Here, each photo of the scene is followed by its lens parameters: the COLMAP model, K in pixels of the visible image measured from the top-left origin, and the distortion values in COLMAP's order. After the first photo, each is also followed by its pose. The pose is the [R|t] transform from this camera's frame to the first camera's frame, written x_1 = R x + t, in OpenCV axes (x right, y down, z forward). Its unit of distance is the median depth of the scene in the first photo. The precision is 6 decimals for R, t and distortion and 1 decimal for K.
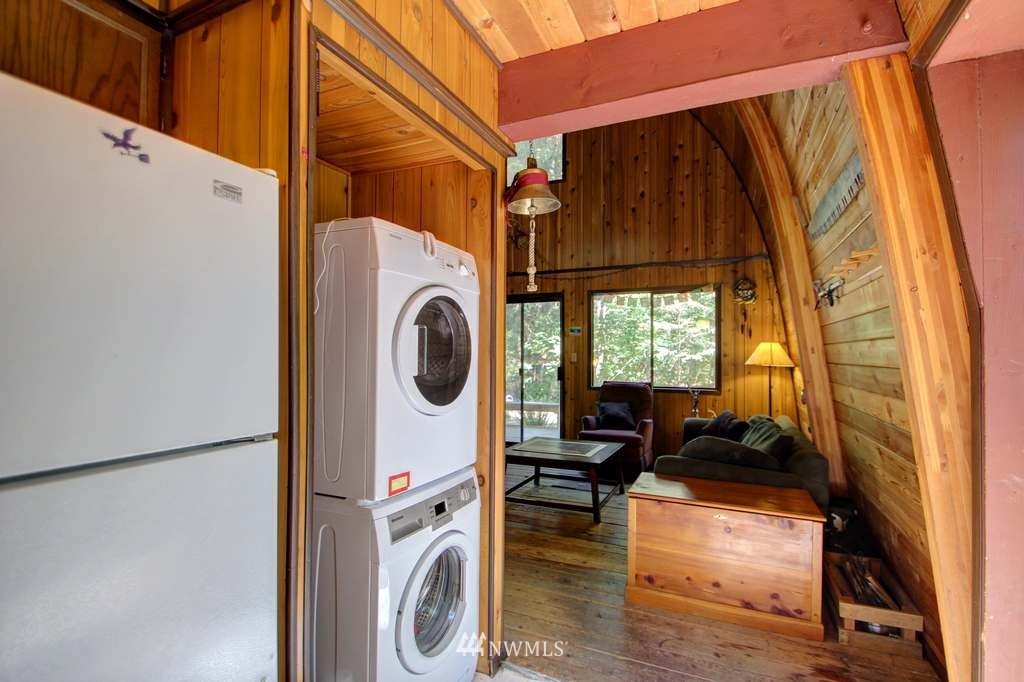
lens RADIAL K [[479.1, 0, 524.6], [0, 479.1, 350.7], [0, 0, 1]] dist [0.015861, -0.018717]
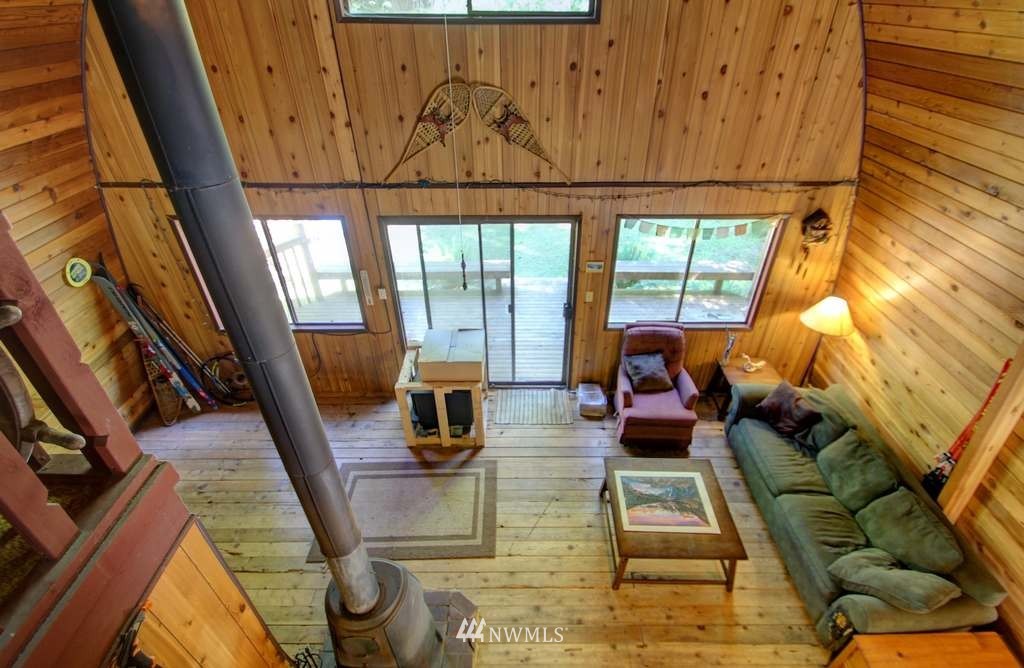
lens RADIAL K [[488.1, 0, 512.0], [0, 488.1, 334.0], [0, 0, 1]] dist [0.031006, -0.031472]
pose [[0.918683, -0.228532, 0.322173, -0.295018], [-0.003332, 0.811122, 0.584868, -0.421824], [-0.394983, -0.538381, 0.744402, 0.446982]]
